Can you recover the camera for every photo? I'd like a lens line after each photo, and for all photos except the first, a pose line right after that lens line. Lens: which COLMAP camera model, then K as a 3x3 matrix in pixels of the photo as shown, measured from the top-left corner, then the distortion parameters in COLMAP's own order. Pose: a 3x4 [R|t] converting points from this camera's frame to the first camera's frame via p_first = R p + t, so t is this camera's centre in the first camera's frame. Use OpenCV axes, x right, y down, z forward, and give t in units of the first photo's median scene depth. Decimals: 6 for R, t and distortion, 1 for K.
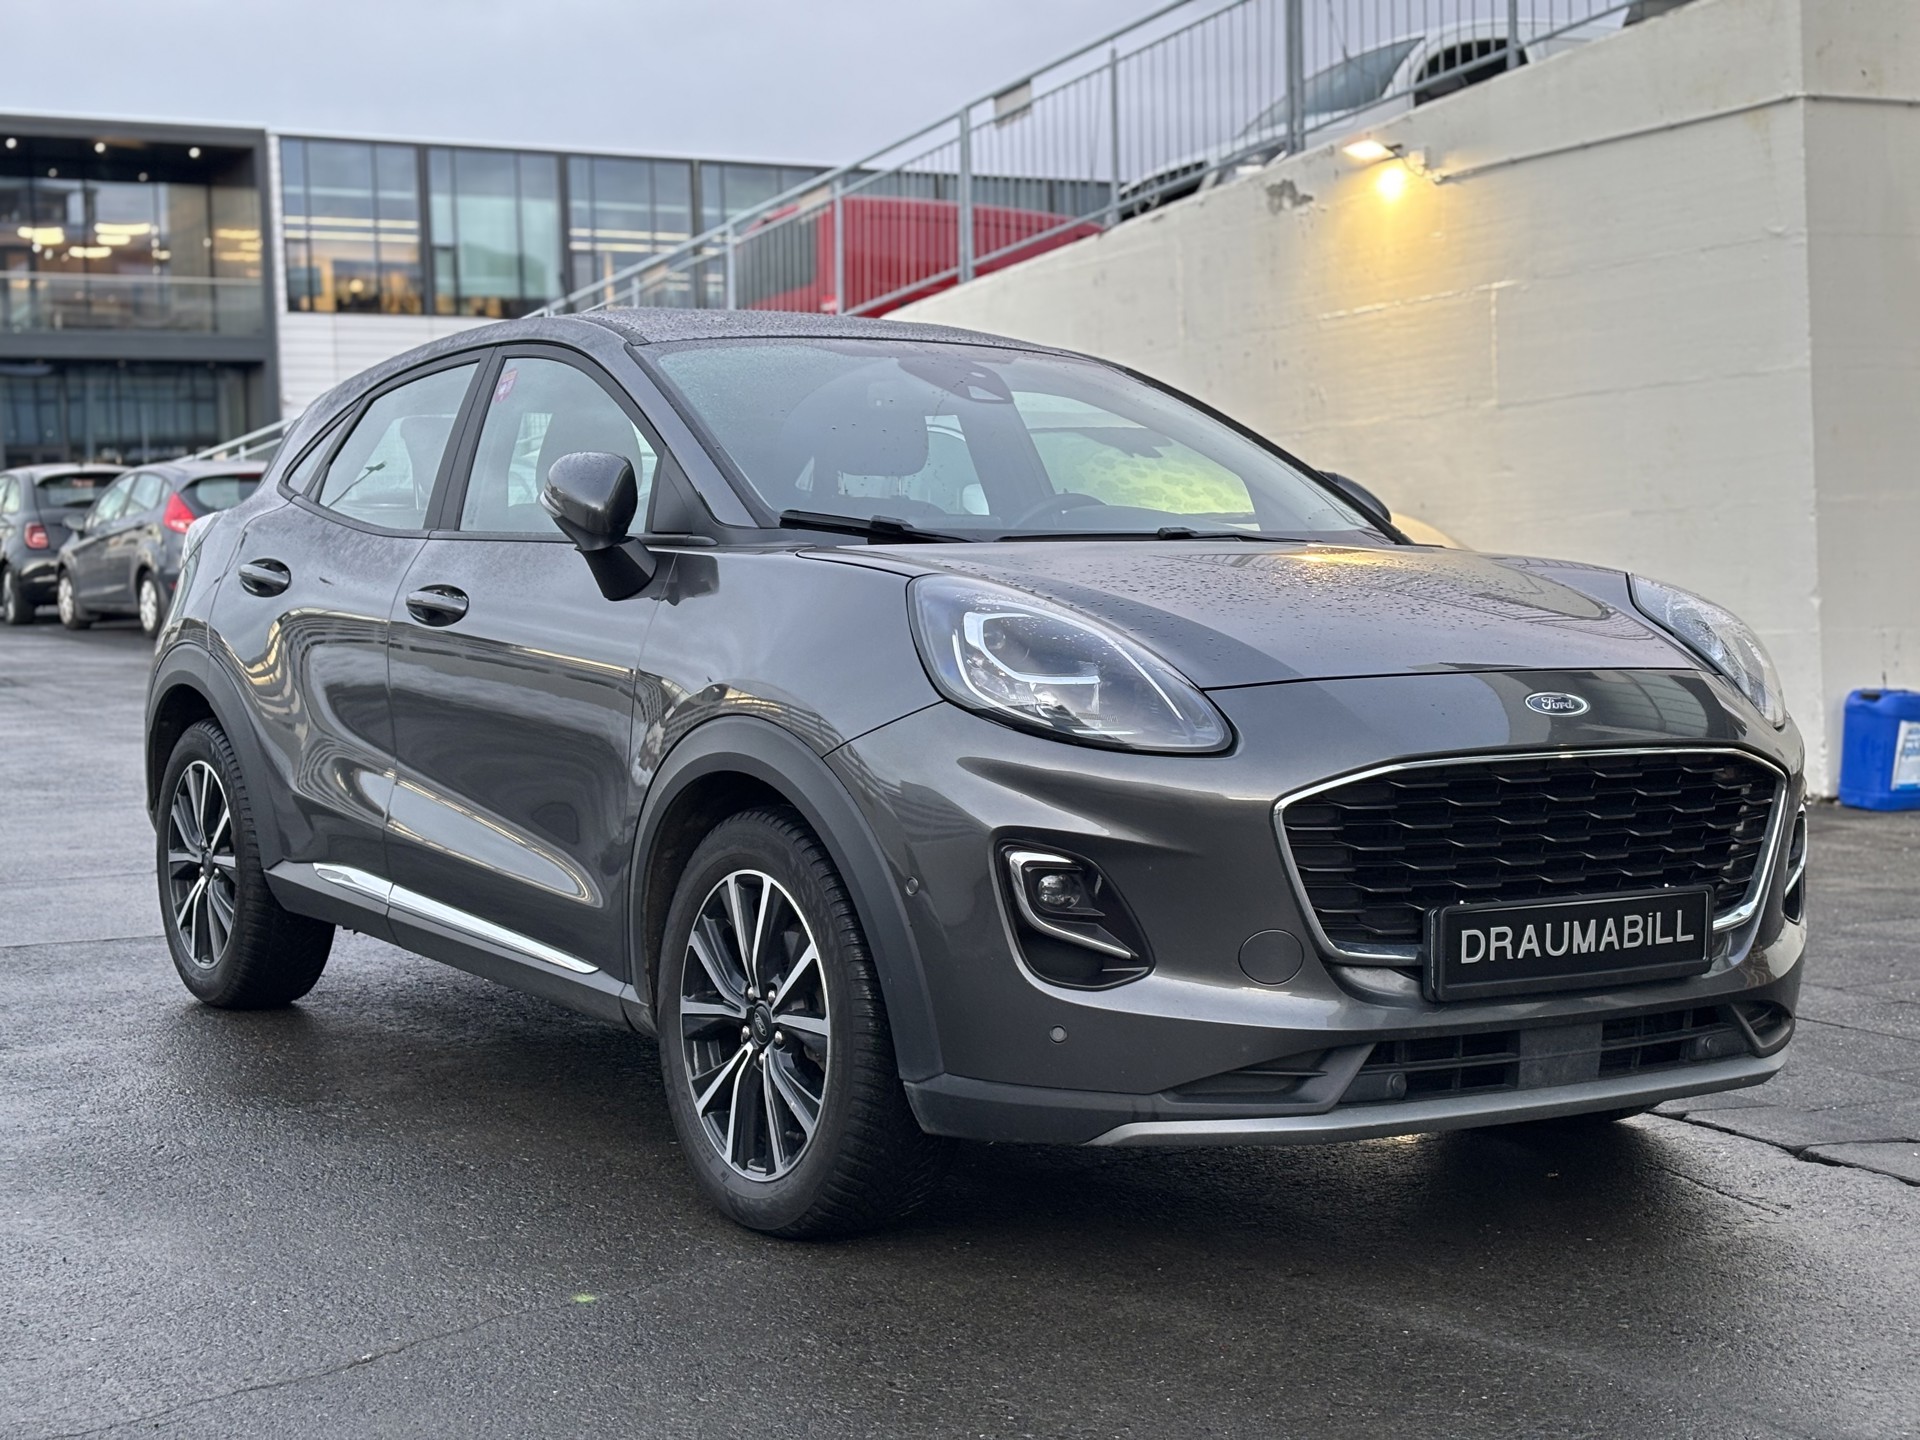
lens RADIAL K [[2831.3, 0, 1012.6], [0, 2831.3, 717.3], [0, 0, 1]] dist [0.257968, -0.813974]
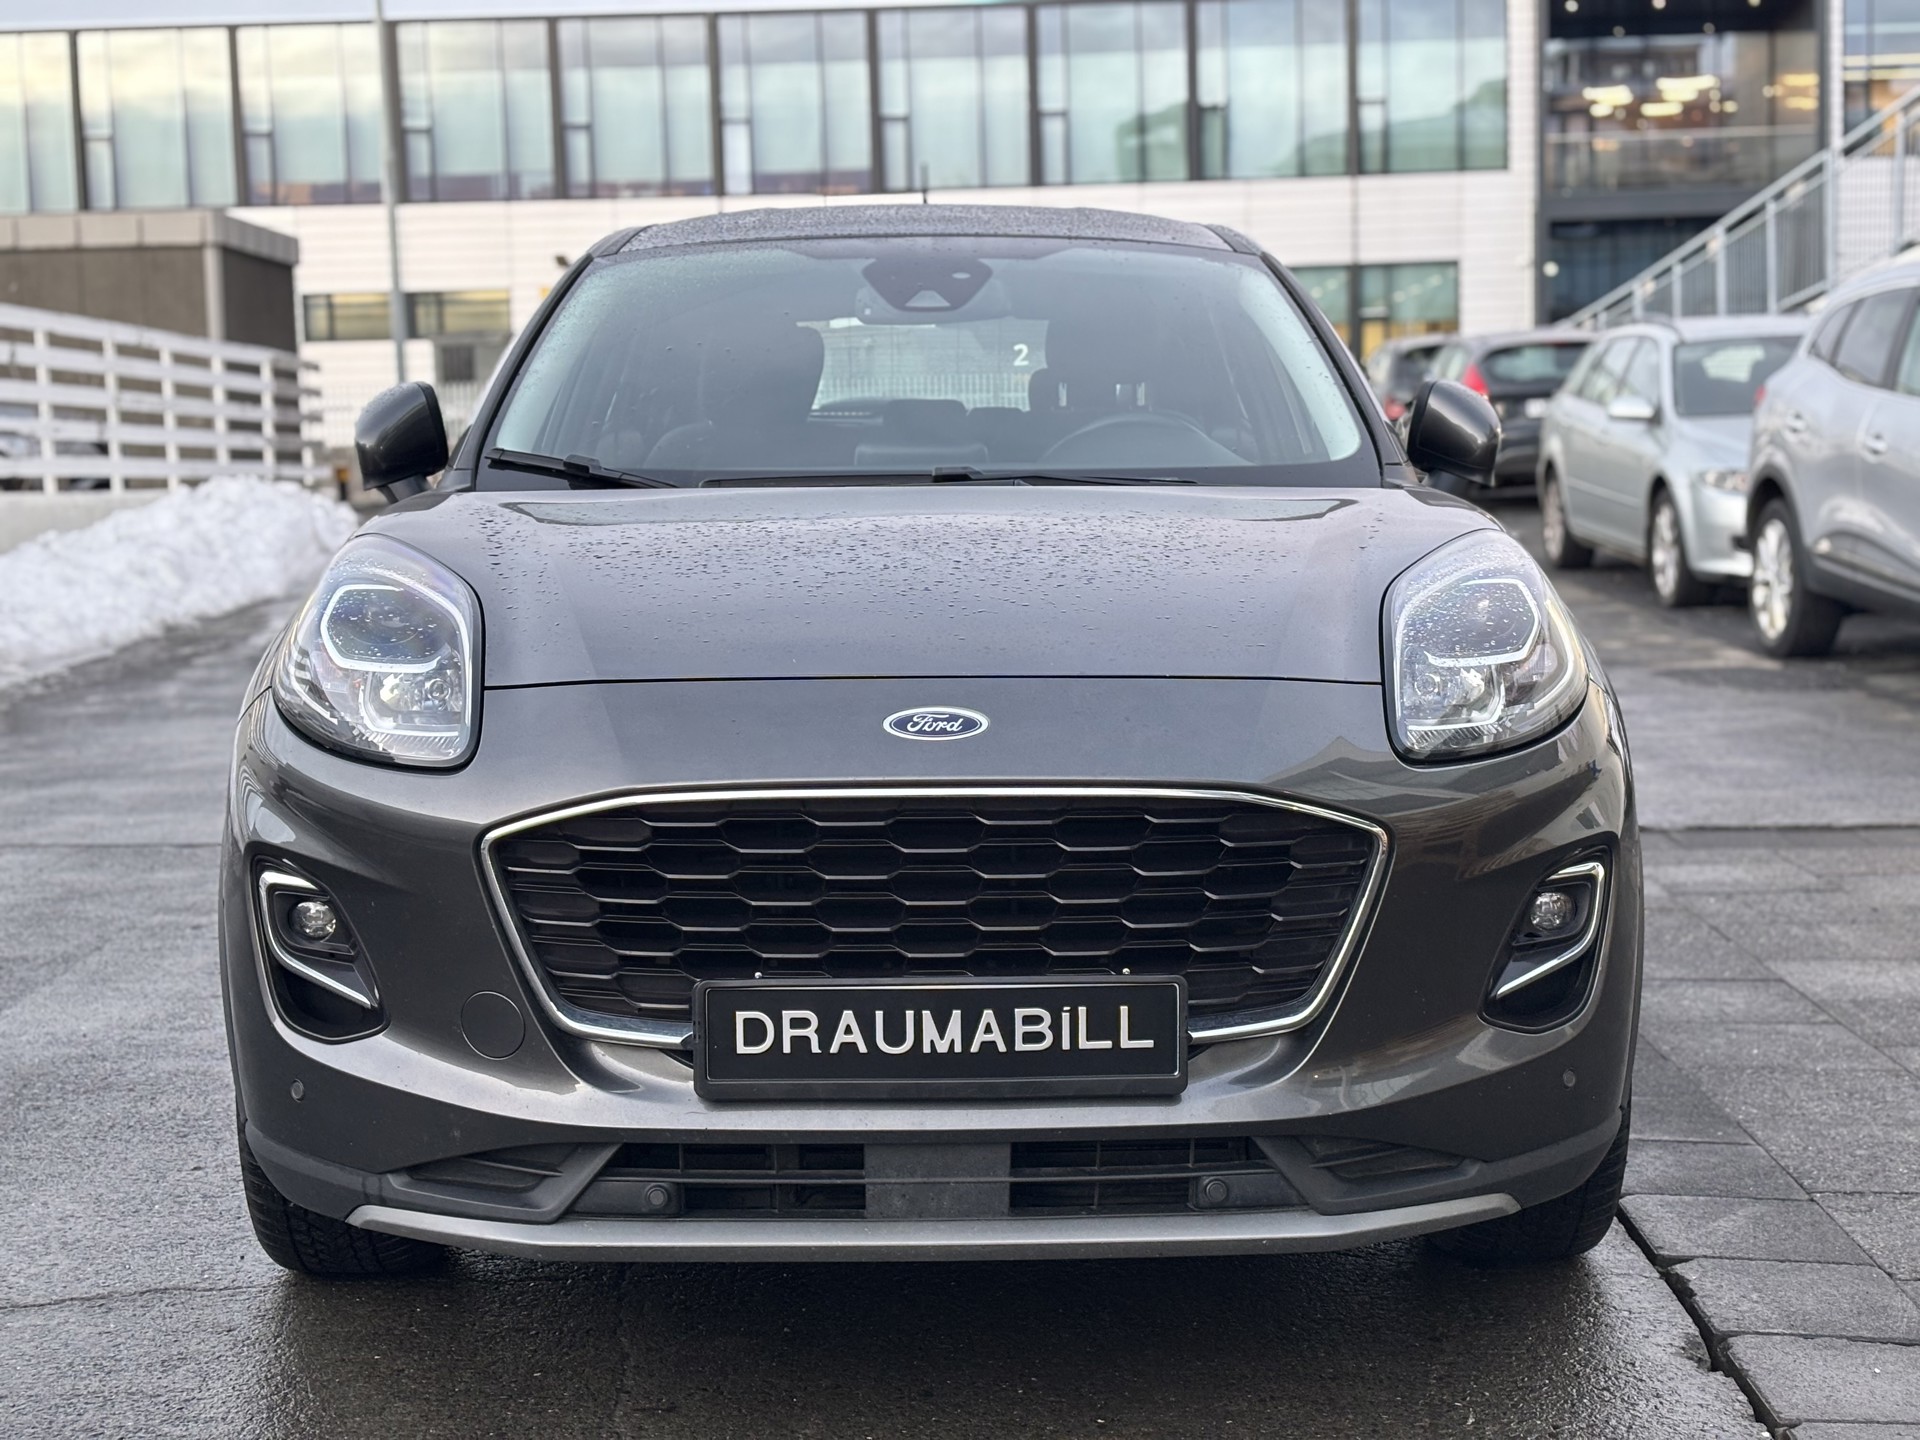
lens RADIAL K [[2922.1, 0, 960.0], [0, 2922.1, 720.0], [0, 0, 1]] dist [0.185576, -0.803987]
pose [[0.848271, 0.047905, -0.527391, 0.604774], [-0.022904, 0.998287, 0.053839, -0.047388], [0.529067, -0.033591, 0.847915, 0.343741]]
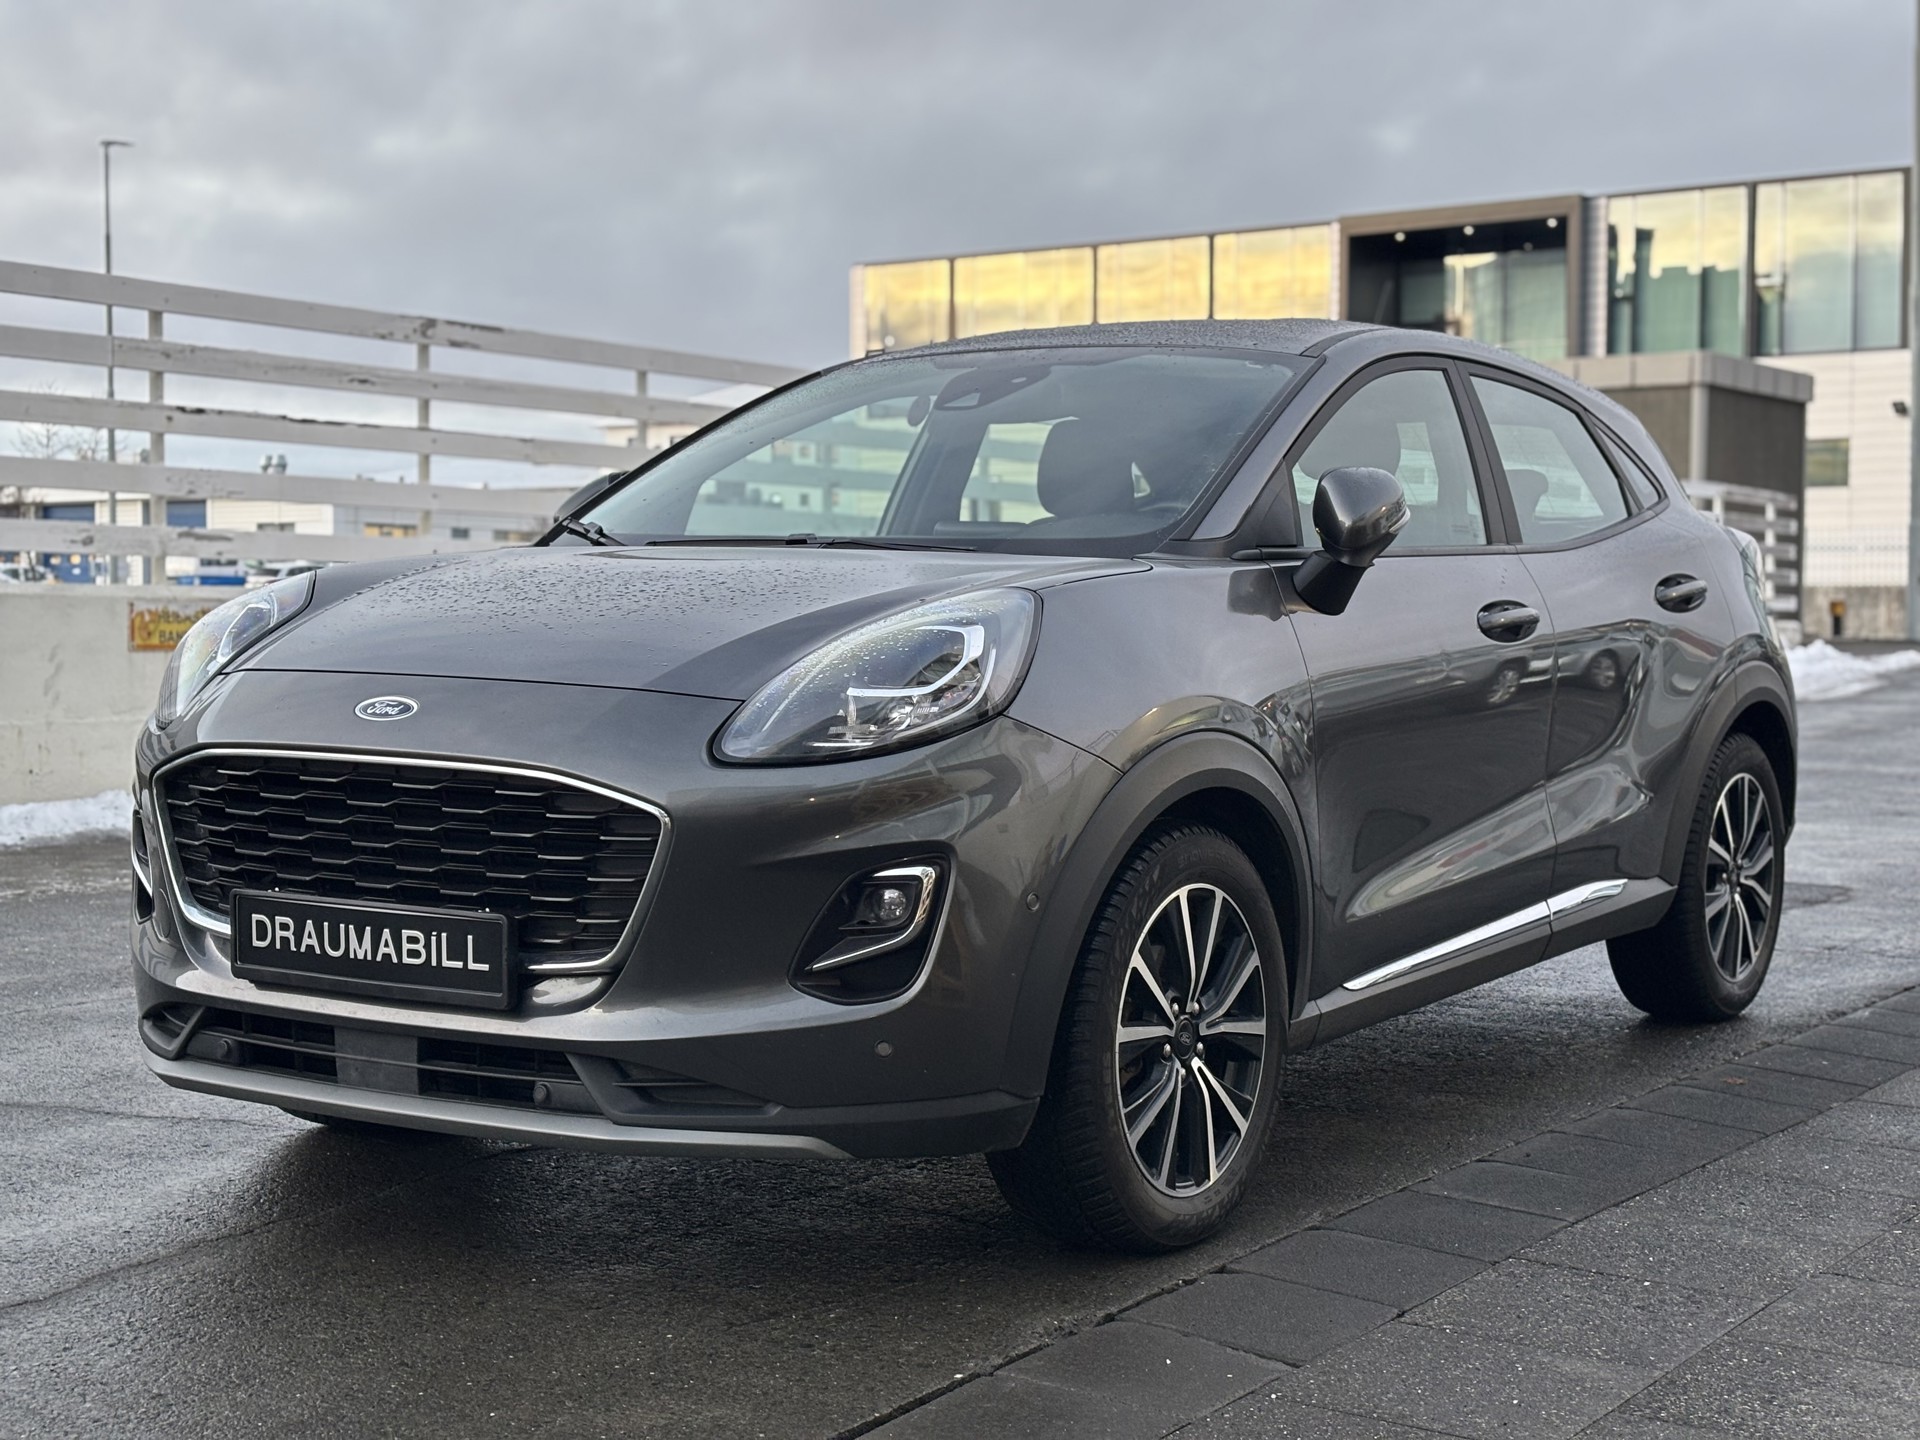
lens RADIAL K [[2922.1, 0, 960.0], [0, 2922.1, 720.0], [0, 0, 1]] dist [0.185576, -0.803987]
pose [[0.401633, 0.053508, -0.914236, 1.201650], [-0.062431, 0.997569, 0.030959, -0.044434], [0.913670, 0.044643, 0.403997, 0.768194]]
